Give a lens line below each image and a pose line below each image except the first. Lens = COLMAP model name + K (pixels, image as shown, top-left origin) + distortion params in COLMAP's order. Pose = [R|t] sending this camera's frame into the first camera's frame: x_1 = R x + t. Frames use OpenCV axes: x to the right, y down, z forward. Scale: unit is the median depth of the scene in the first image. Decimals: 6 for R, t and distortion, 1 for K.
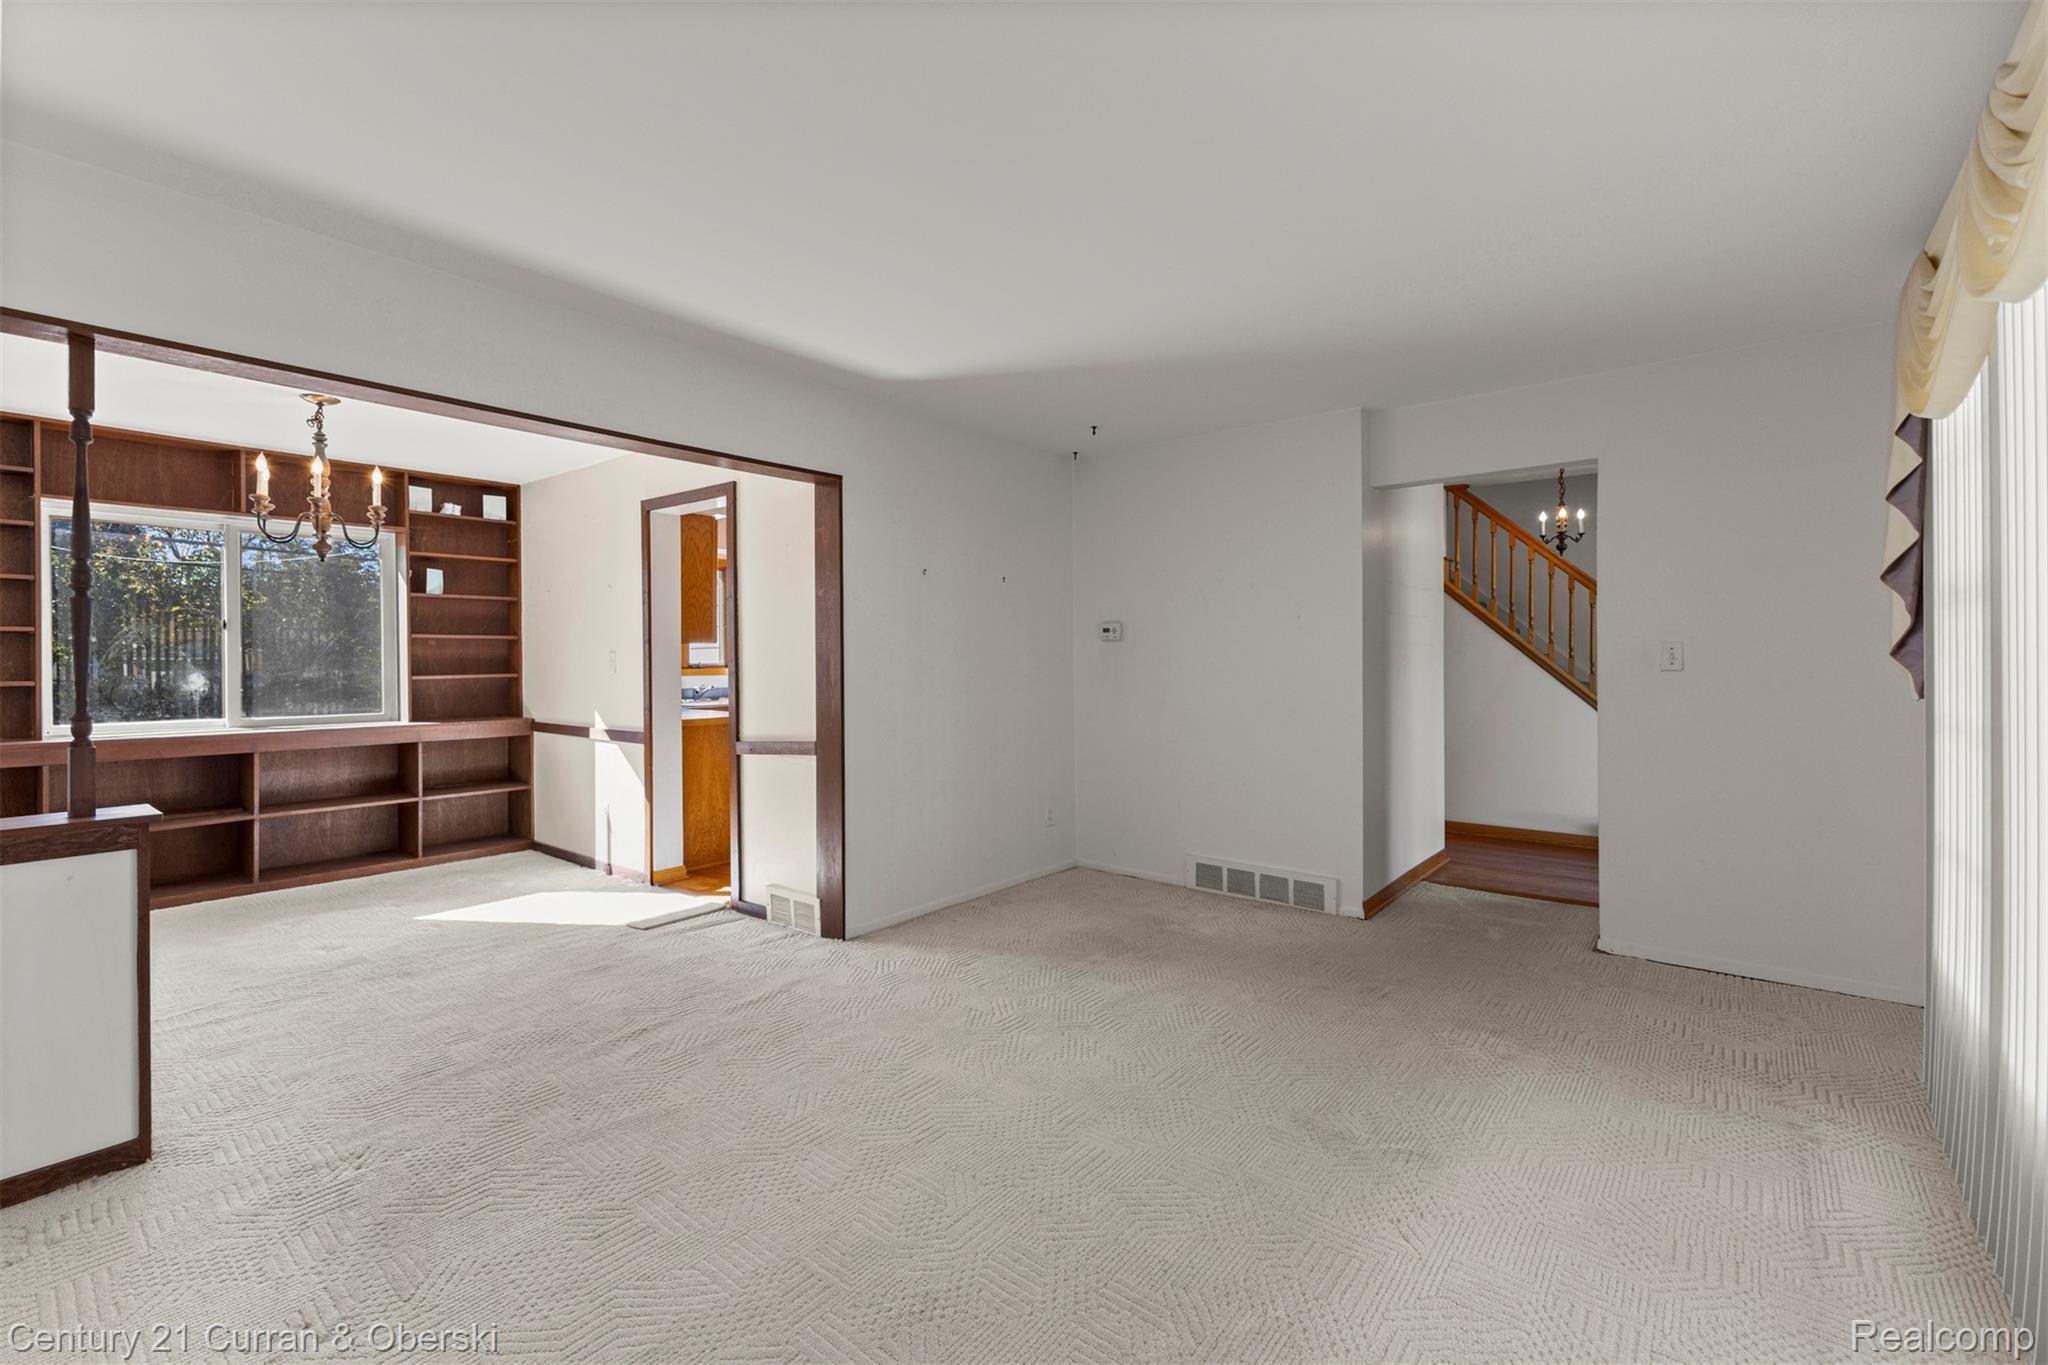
lens RADIAL K [[887.1, 0, 1026.0], [0, 887.1, 660.9], [0, 0, 1]] dist [0.010136, -0.000777]
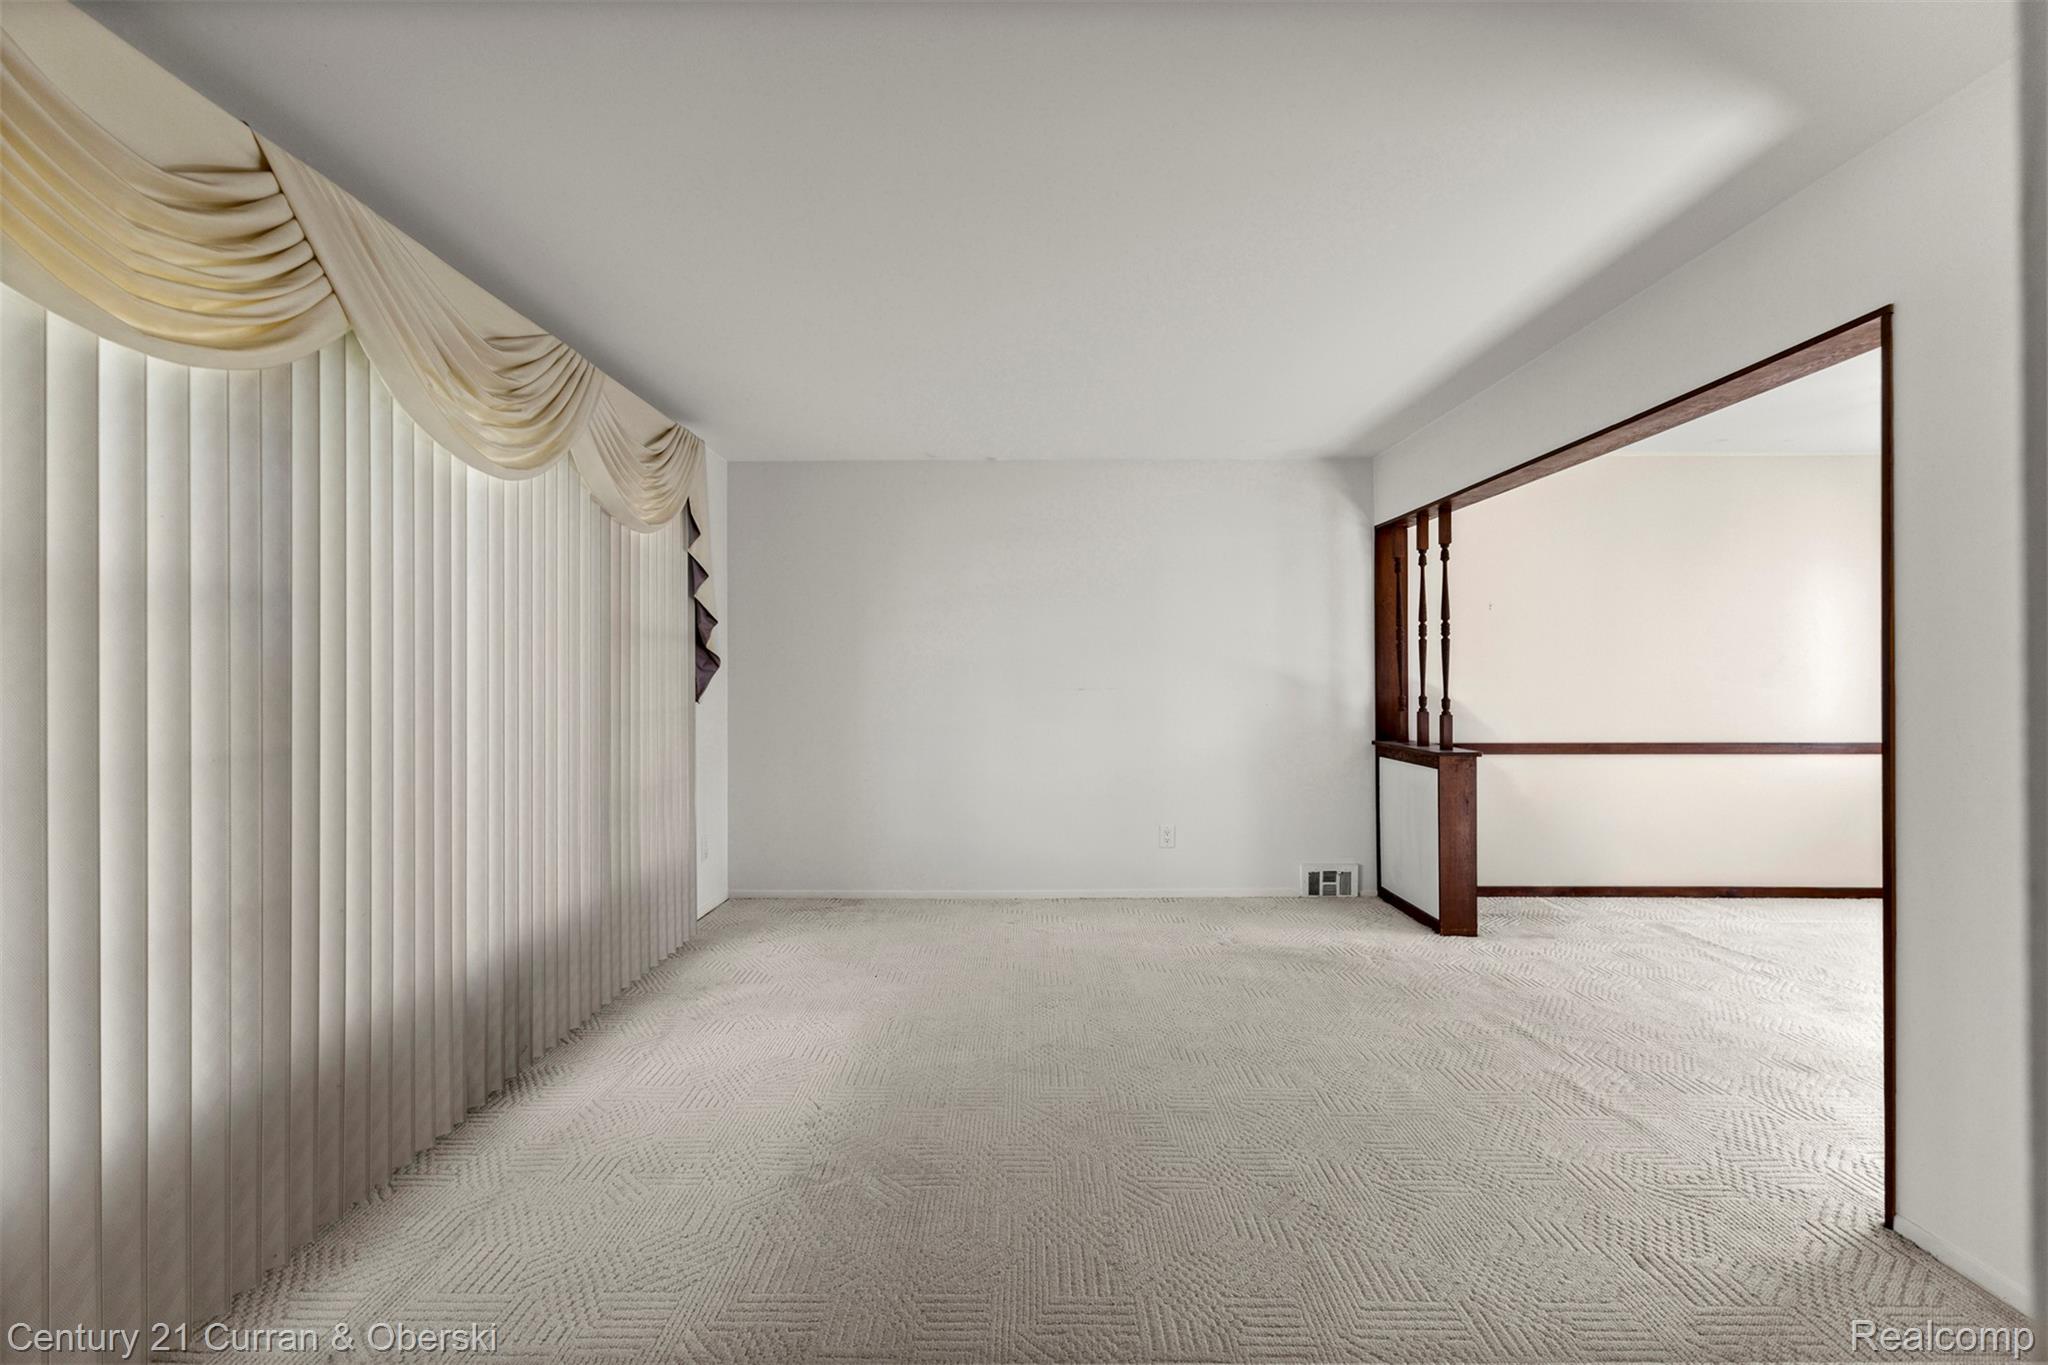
lens RADIAL K [[887.1, 0, 1024.5], [0, 887.1, 676.4], [0, 0, 1]] dist [0.010136, -0.000777]
pose [[-0.787546, 0.004470, -0.616239, 0.384192], [0.001588, 0.999985, 0.005224, -0.000169], [0.616253, 0.003136, -0.787542, 0.857810]]
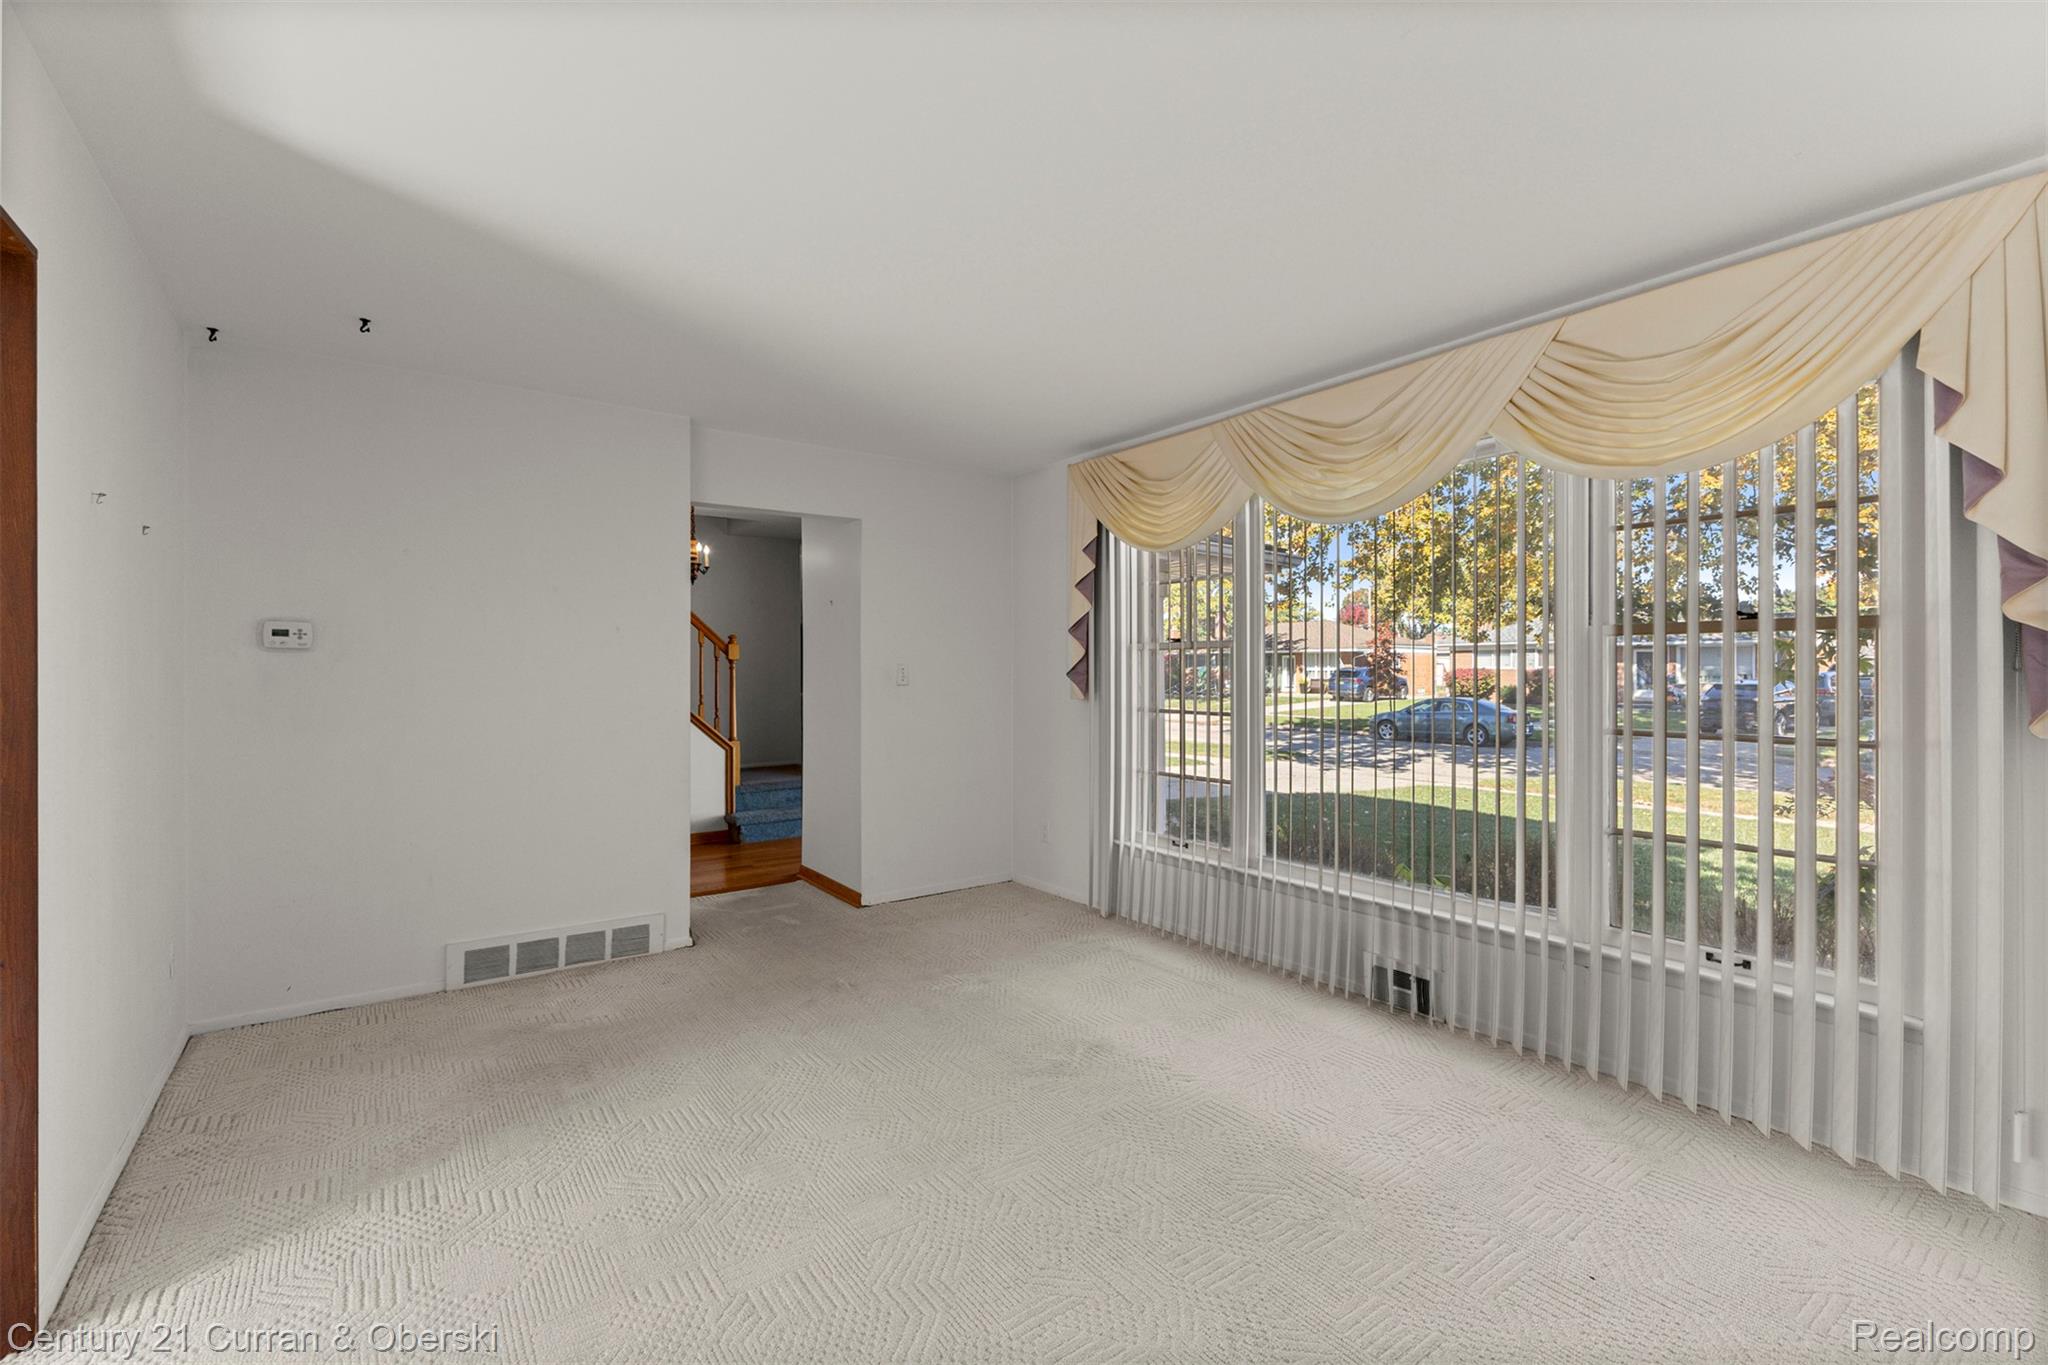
lens RADIAL K [[887.1, 0, 1020.2], [0, 887.1, 676.5], [0, 0, 1]] dist [0.010136, -0.000777]
pose [[0.252420, -0.001775, 0.967616, -0.391583], [0.003464, 0.999994, 0.000931, -0.002487], [-0.967612, 0.003116, 0.252424, 0.341037]]
